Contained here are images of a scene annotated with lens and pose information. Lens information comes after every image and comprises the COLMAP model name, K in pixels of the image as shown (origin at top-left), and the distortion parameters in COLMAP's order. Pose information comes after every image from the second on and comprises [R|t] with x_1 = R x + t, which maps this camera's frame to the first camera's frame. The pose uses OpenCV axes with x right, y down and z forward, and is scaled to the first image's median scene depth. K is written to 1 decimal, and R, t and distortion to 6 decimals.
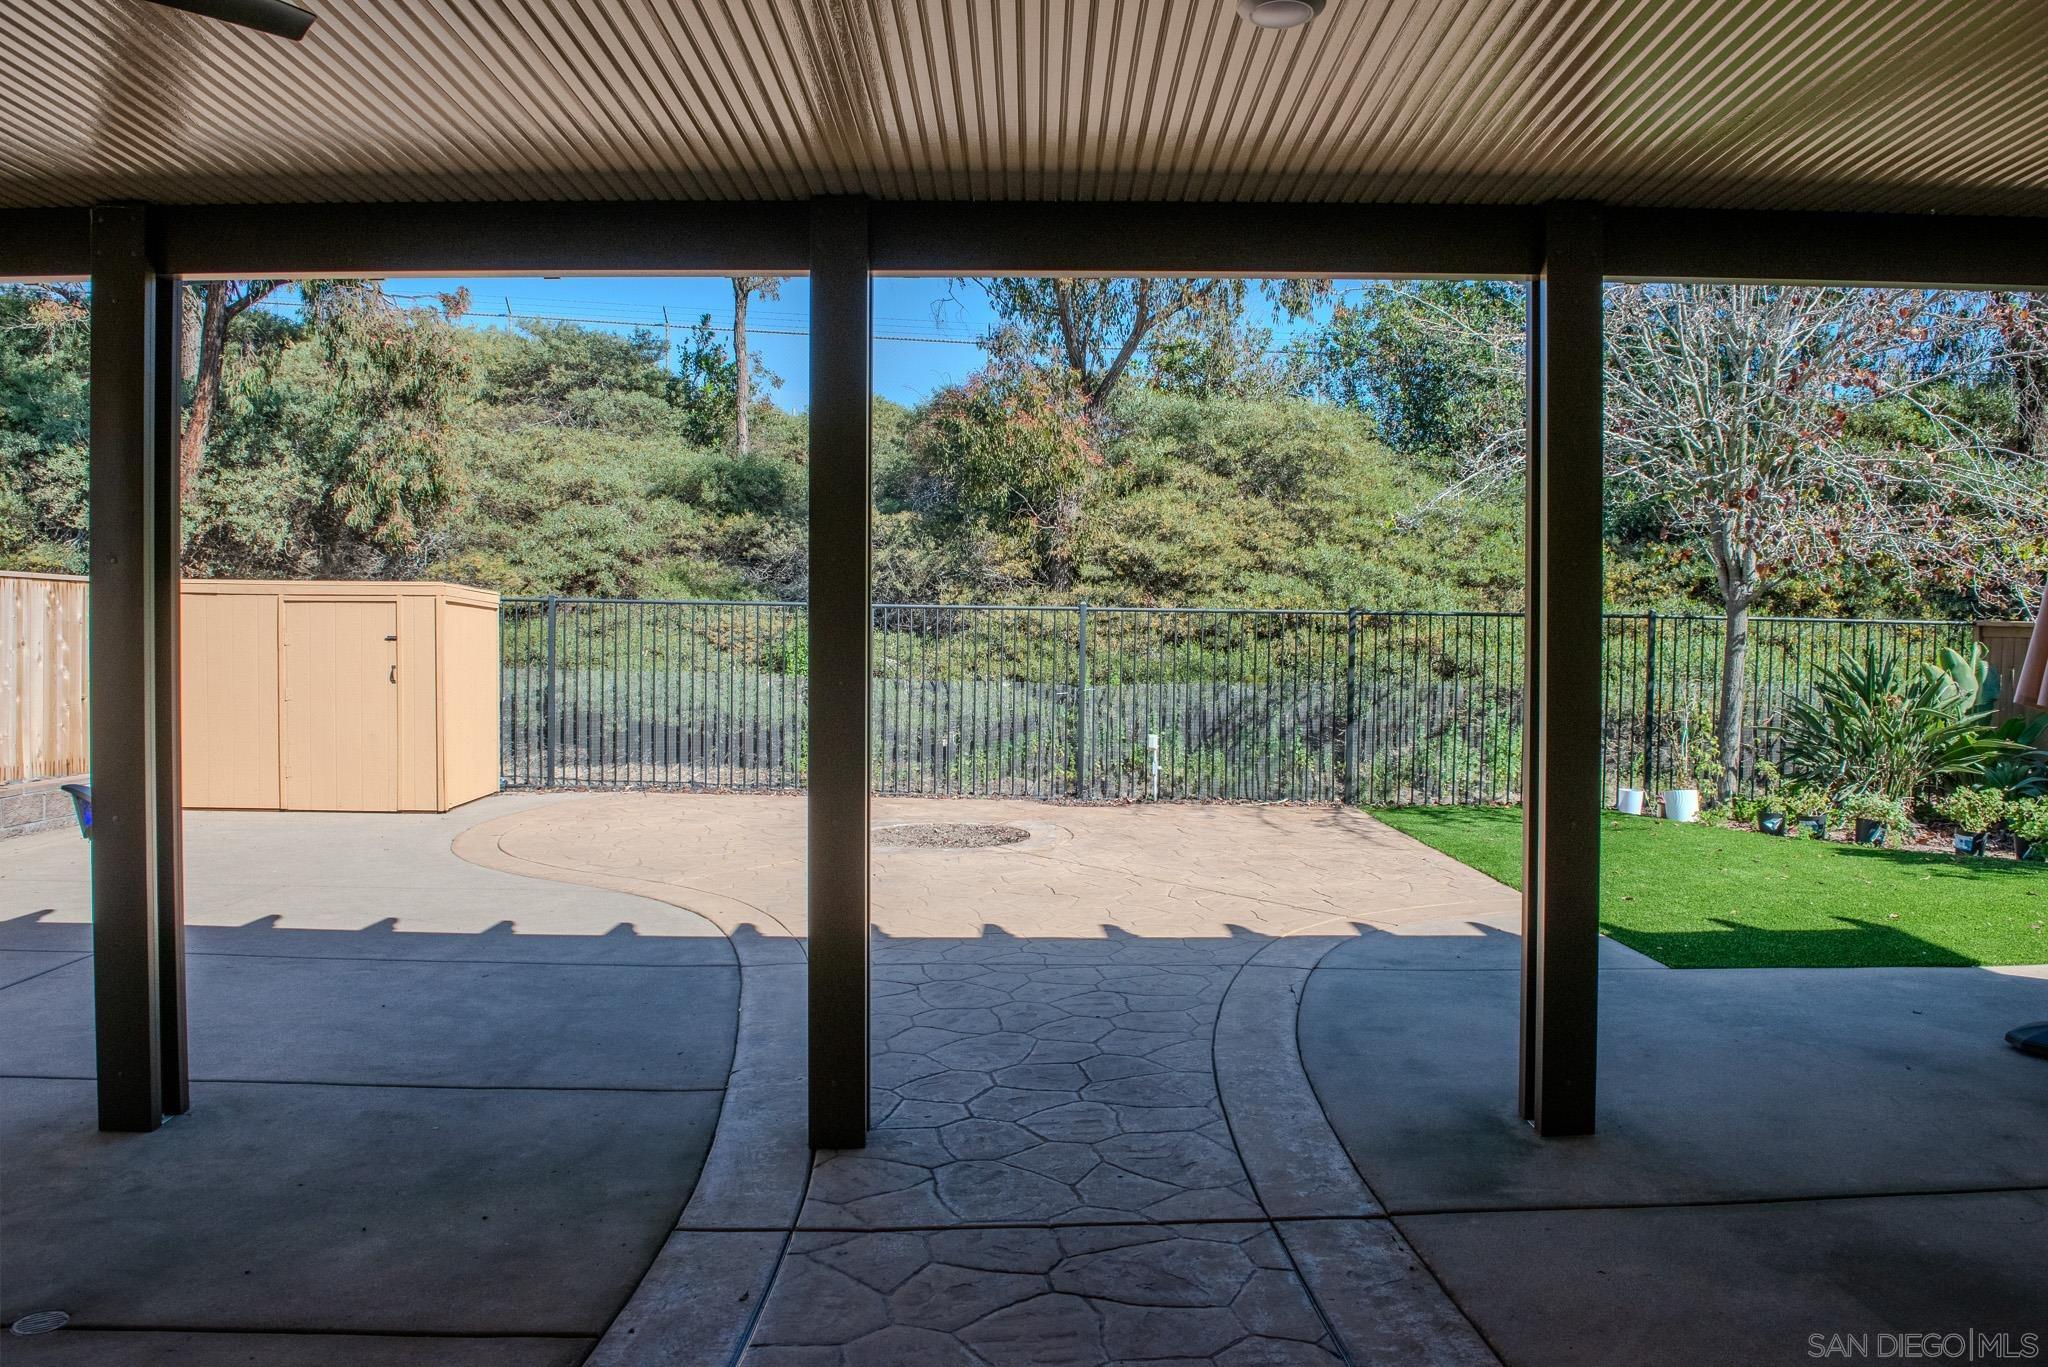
lens RADIAL K [[1403.3, 0, 1040.6], [0, 1403.3, 665.5], [0, 0, 1]] dist [-0.045888, -0.006860]
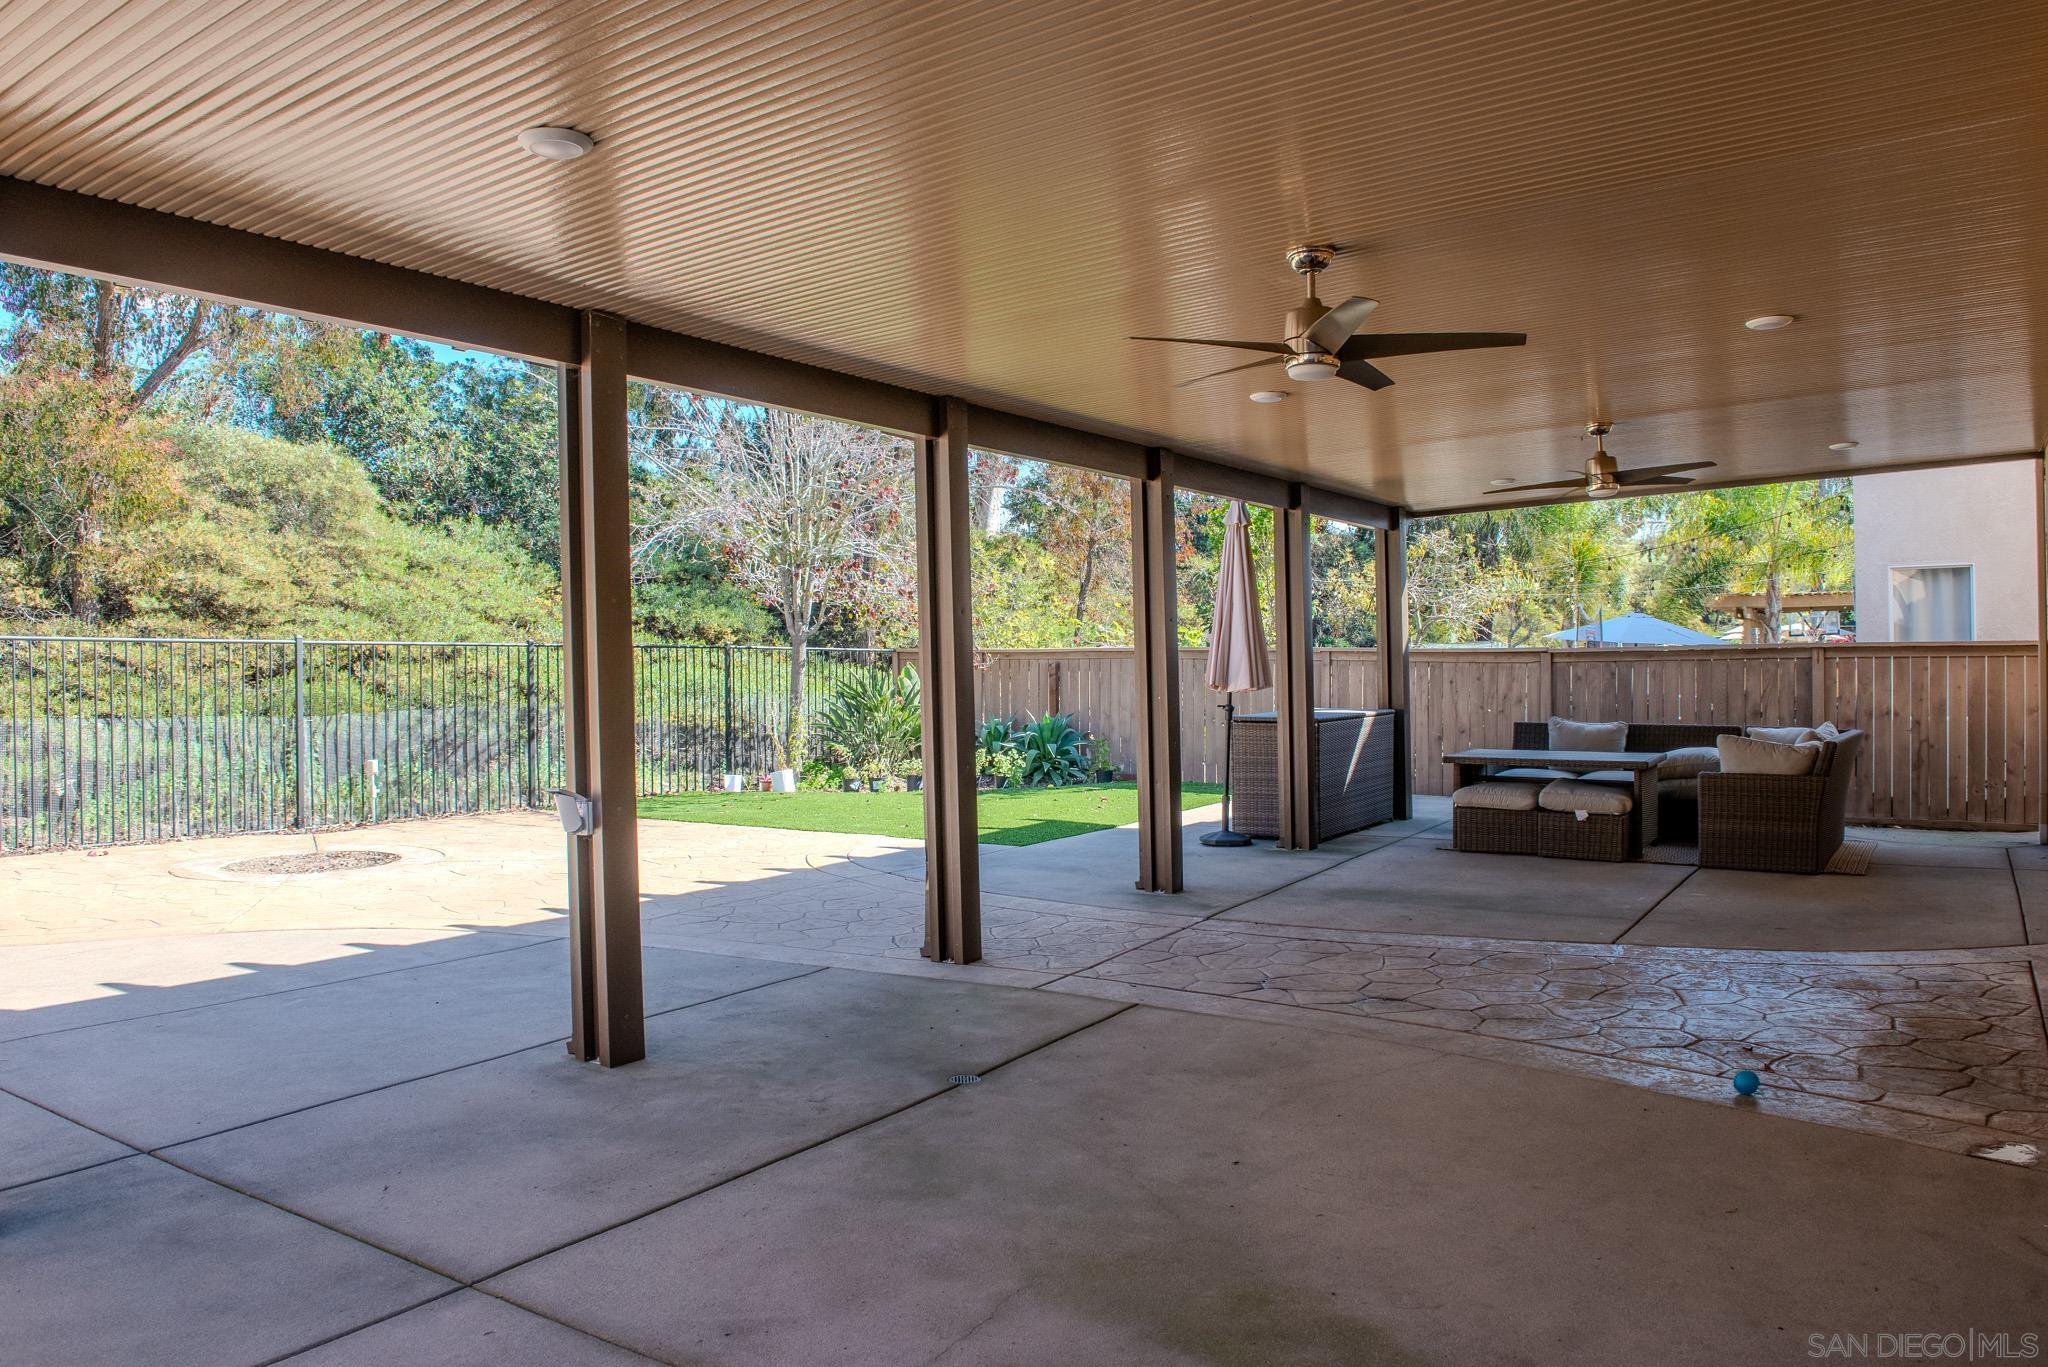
lens RADIAL K [[1403.3, 0, 1030.3], [0, 1403.3, 679.8], [0, 0, 1]] dist [-0.045888, -0.006860]
pose [[0.563375, -0.021589, 0.825919, -0.445447], [0.032176, 0.999473, 0.004178, -0.000112], [-0.825574, 0.024221, 0.563773, -0.007192]]
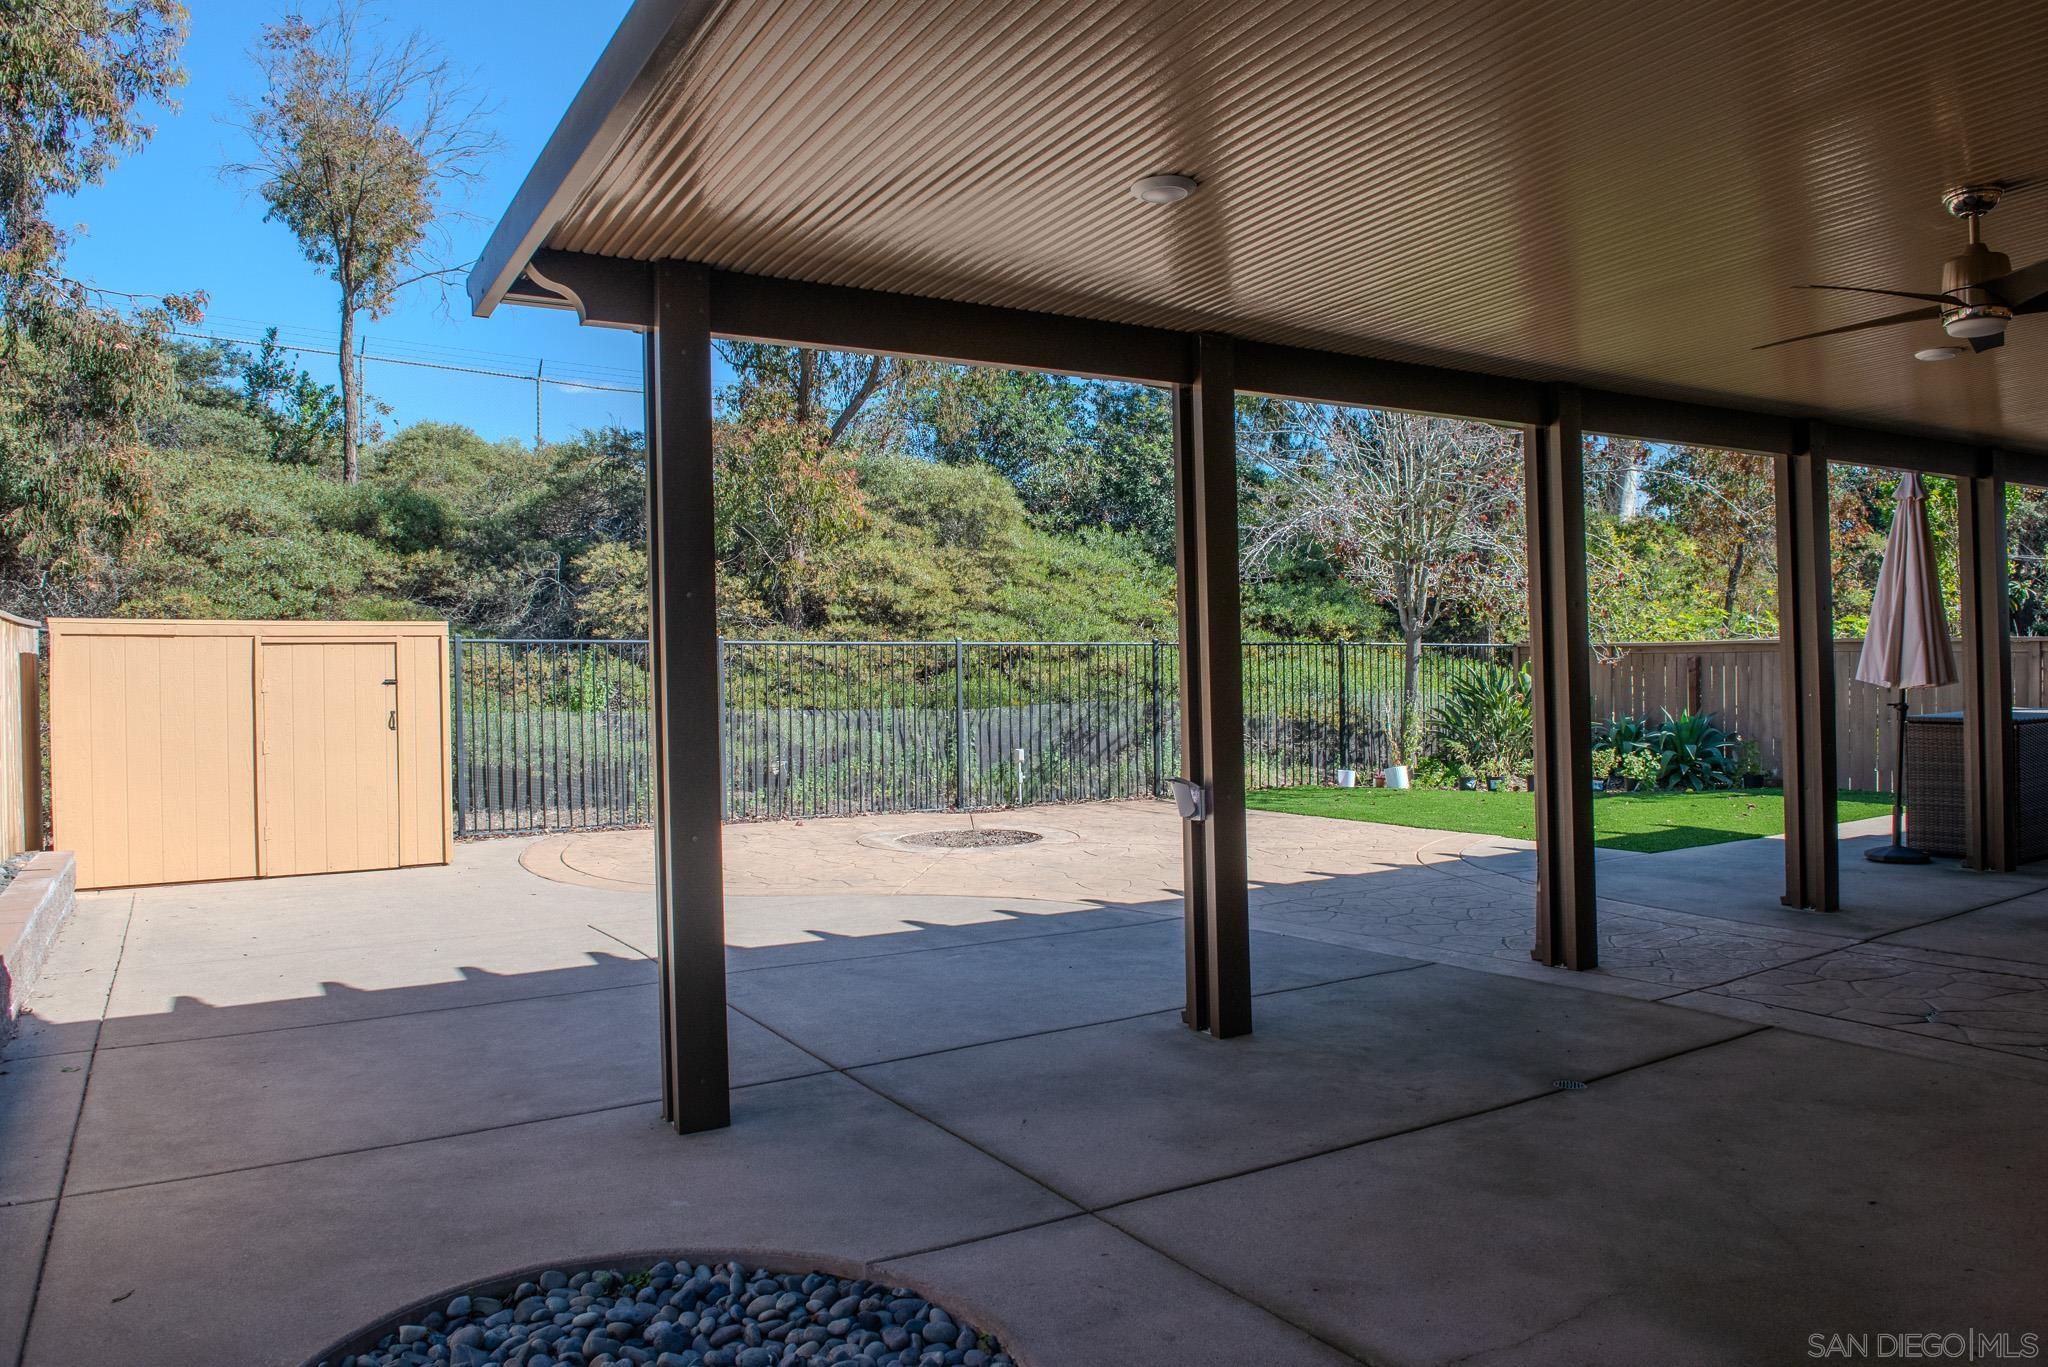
lens RADIAL K [[1403.3, 0, 1031.1], [0, 1403.3, 678.9], [0, 0, 1]] dist [-0.045888, -0.006860]
pose [[0.858848, -0.024171, 0.511660, -0.452203], [0.033116, 0.999416, -0.008373, 0.000161], [-0.511159, 0.024135, 0.859147, -0.020776]]
